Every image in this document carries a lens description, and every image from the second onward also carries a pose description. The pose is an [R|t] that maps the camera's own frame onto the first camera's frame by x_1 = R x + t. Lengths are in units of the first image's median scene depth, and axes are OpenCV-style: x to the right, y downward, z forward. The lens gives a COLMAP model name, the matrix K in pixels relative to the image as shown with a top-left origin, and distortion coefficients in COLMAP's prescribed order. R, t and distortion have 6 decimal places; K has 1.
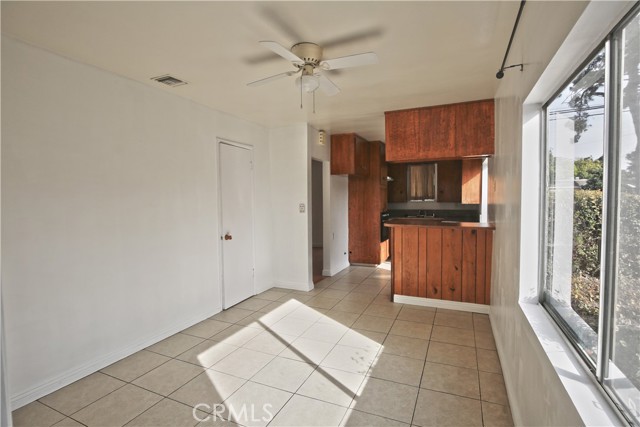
lens RADIAL K [[309.3, 0, 317.6], [0, 309.3, 214.8], [0, 0, 1]] dist [-0.000749, -0.000215]
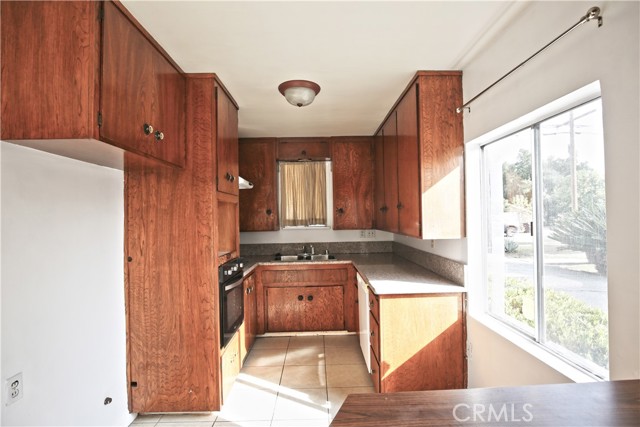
lens RADIAL K [[309.3, 0, 319.7], [0, 309.3, 216.5], [0, 0, 1]] dist [-0.000749, -0.000215]
pose [[0.900107, -0.008560, 0.435585, 0.145203], [0.034077, 0.998127, -0.050803, -0.042521], [-0.434334, 0.060571, 0.898713, 0.586133]]
